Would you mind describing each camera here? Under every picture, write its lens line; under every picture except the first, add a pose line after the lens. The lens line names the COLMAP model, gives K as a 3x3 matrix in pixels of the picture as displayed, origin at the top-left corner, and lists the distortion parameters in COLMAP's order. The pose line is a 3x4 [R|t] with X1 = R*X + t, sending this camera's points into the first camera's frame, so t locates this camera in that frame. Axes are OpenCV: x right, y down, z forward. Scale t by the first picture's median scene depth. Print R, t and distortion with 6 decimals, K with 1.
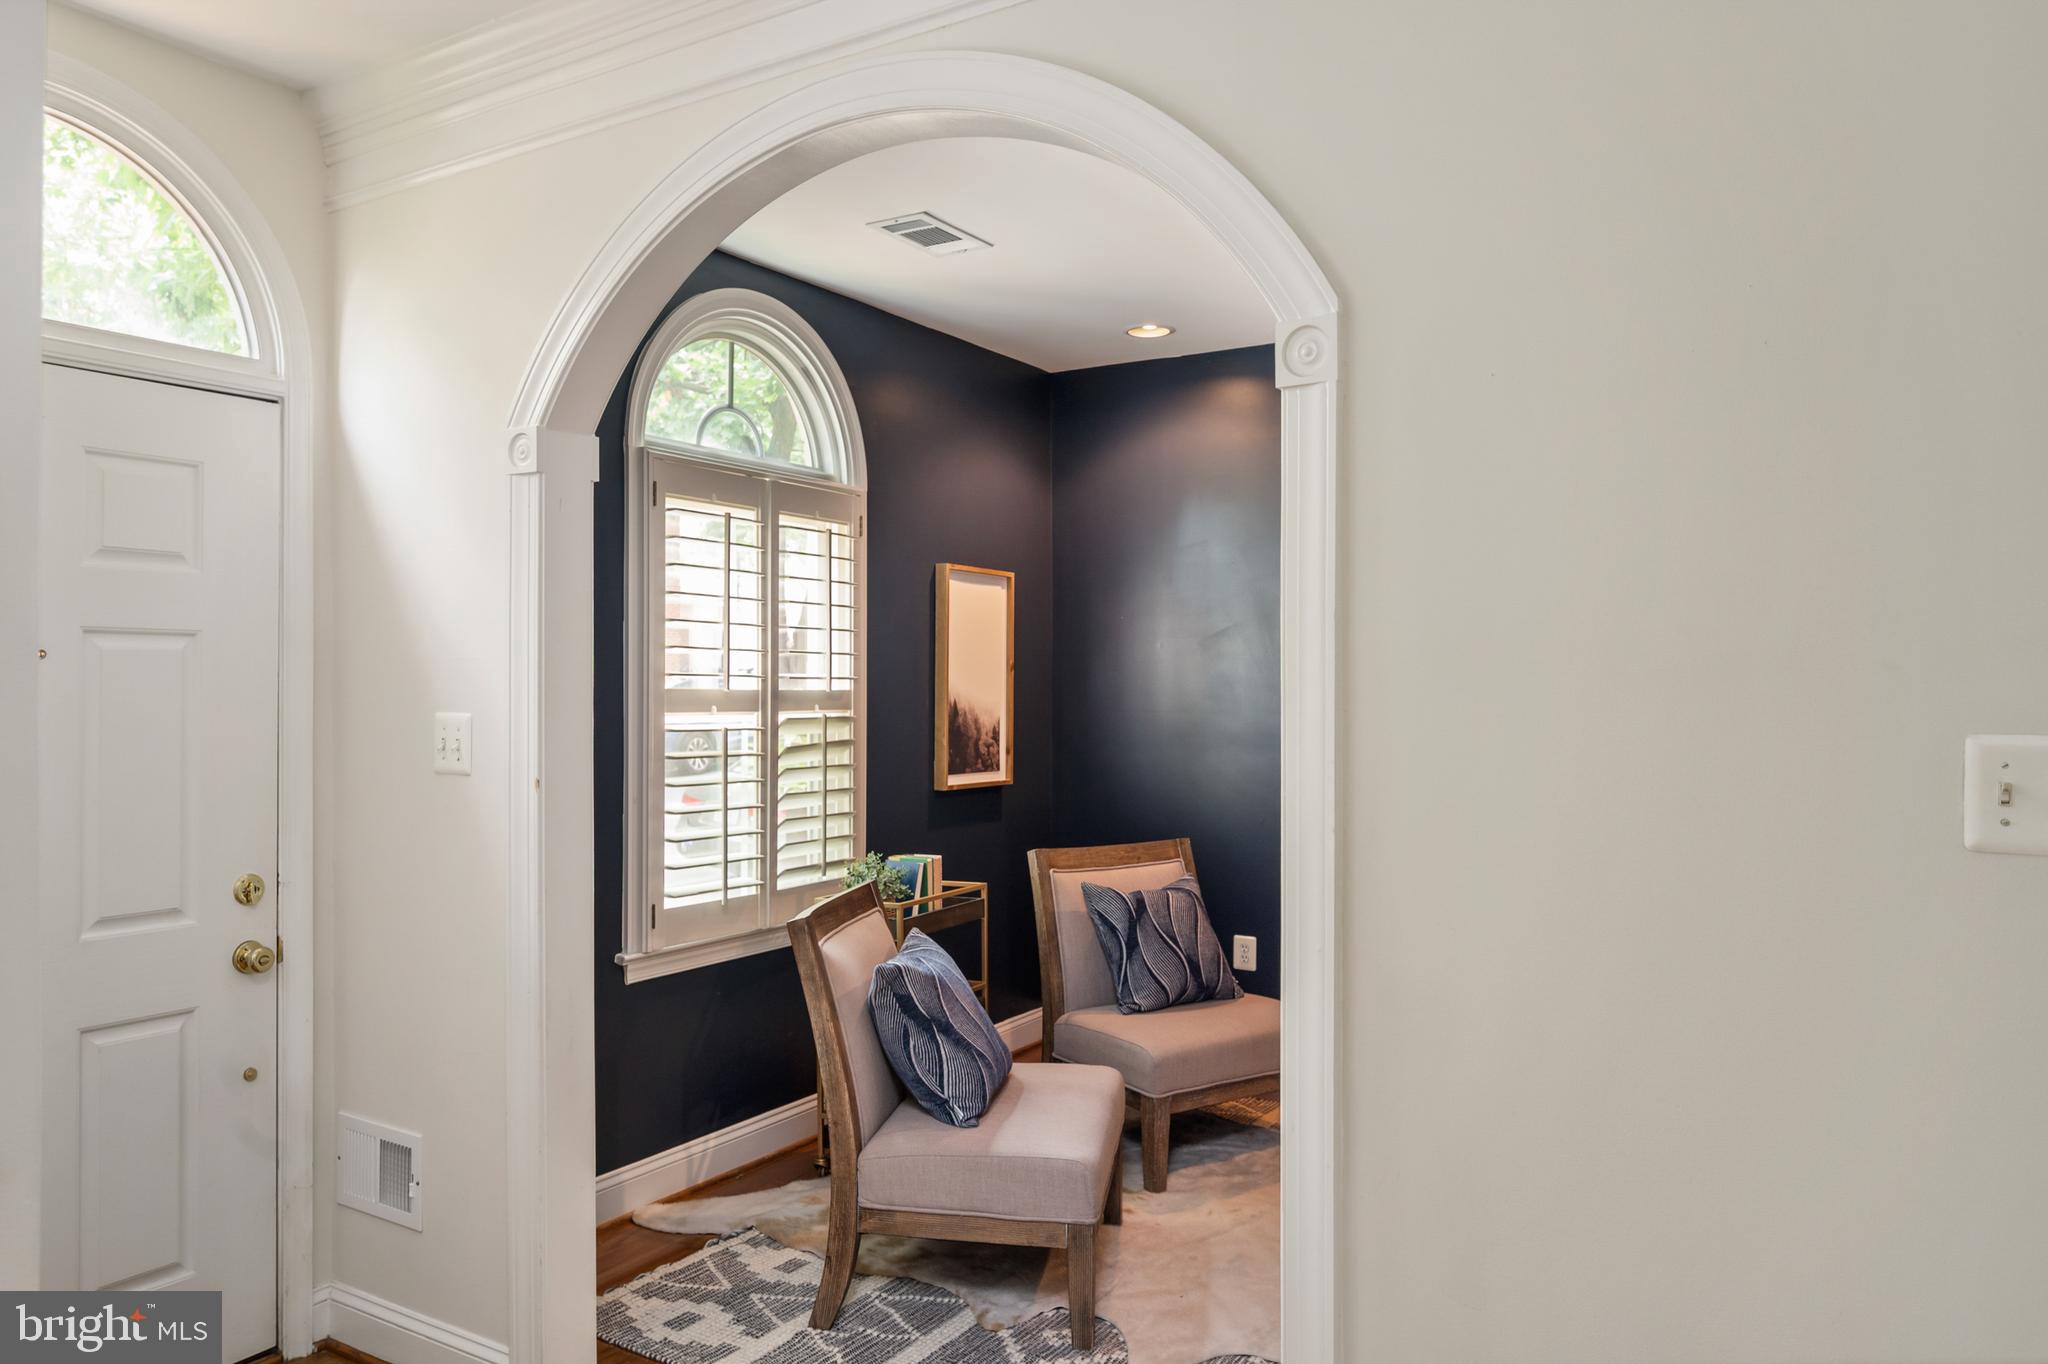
lens RADIAL K [[1365.3, 0, 1024.0], [0, 1365.3, 682.0], [0, 0, 1]] dist [-0.000311, 0.000075]
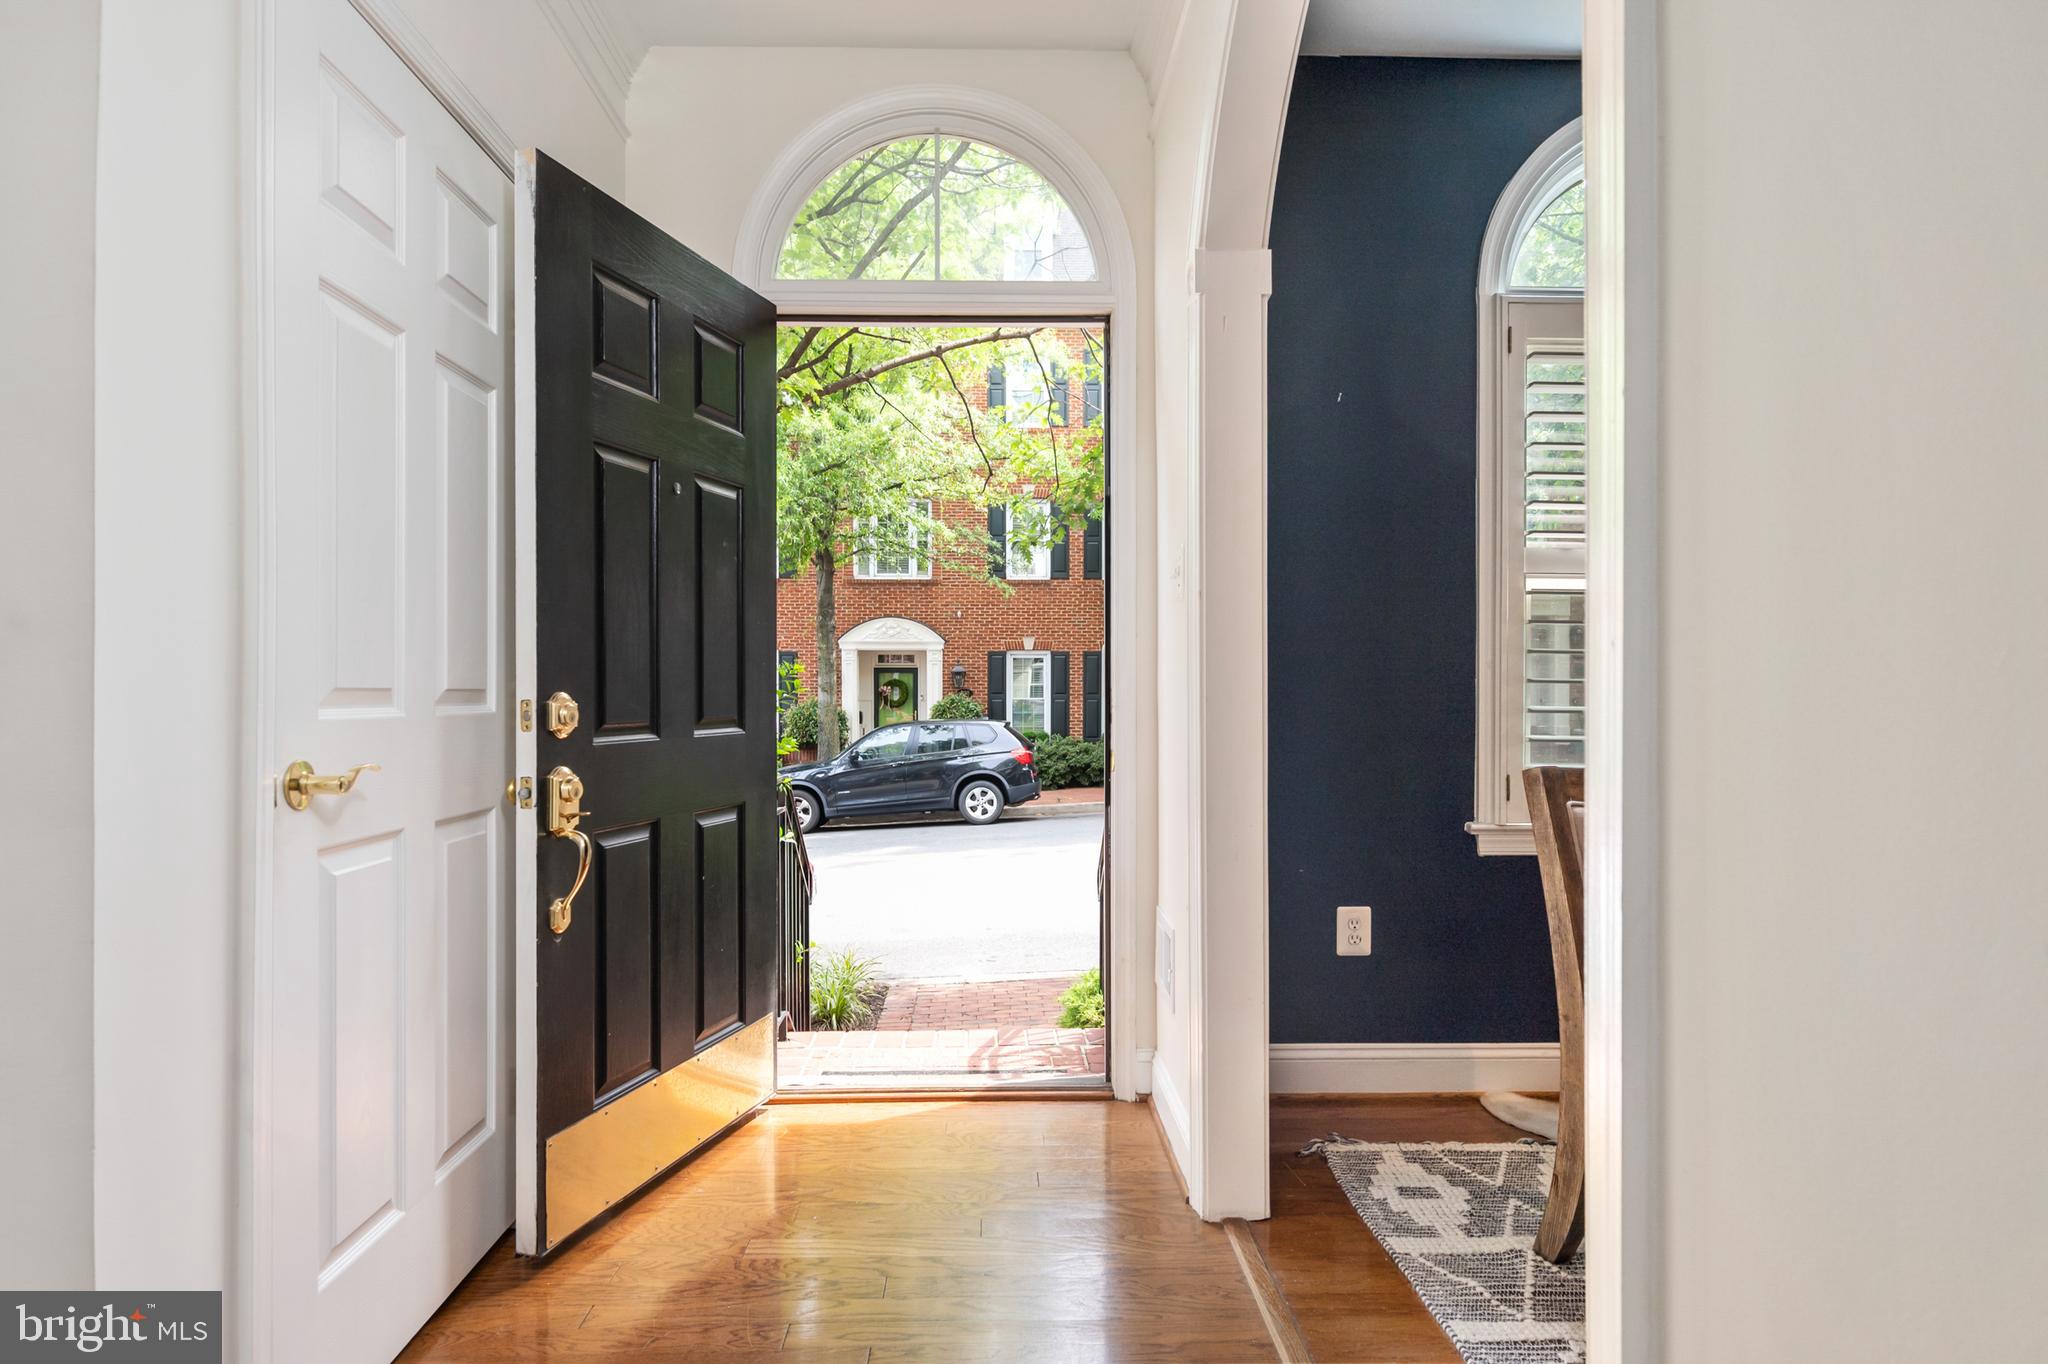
lens RADIAL K [[1159.7, 0, 1024.0], [0, 1159.7, 682.0], [0, 0, 1]] dist [0.000660, 0.000247]
pose [[0.560517, -0.002353, -0.828139, 0.223076], [0.004385, 0.999990, 0.000127, 0.104968], [0.828131, -0.003702, 0.560522, 0.295839]]
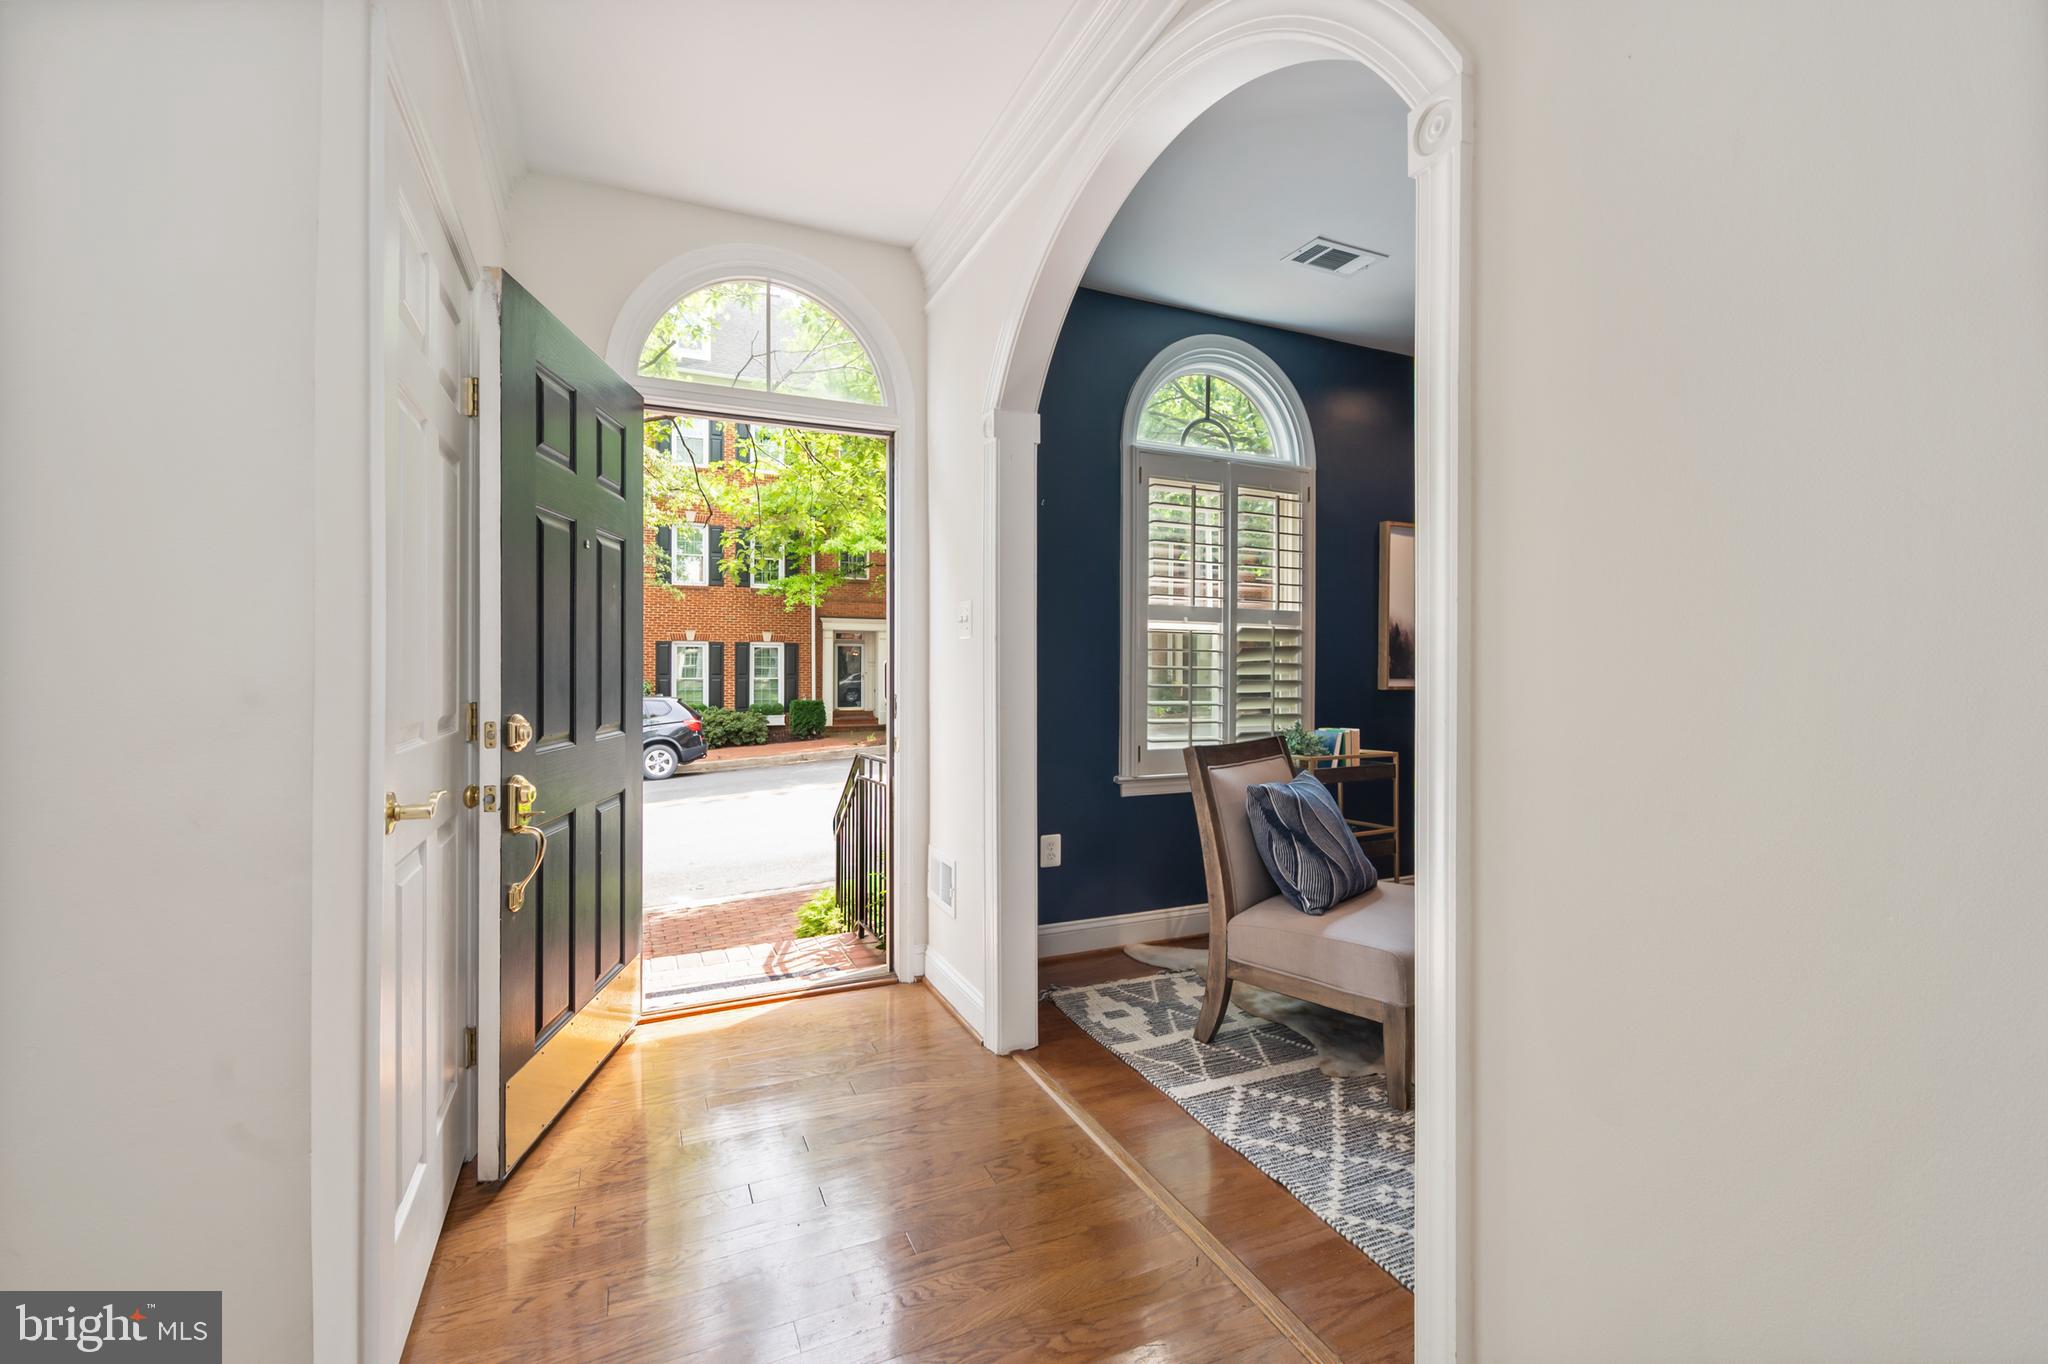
lens RADIAL K [[844.1, 0, 1024.7], [0, 844.1, 663.5], [0, 0, 1]] dist [0.000230, -0.000106]
pose [[0.835158, -0.000756, -0.550009, 0.149861], [0.001498, 0.999998, 0.000900, 0.076477], [0.550008, -0.001576, 0.835158, 0.160091]]
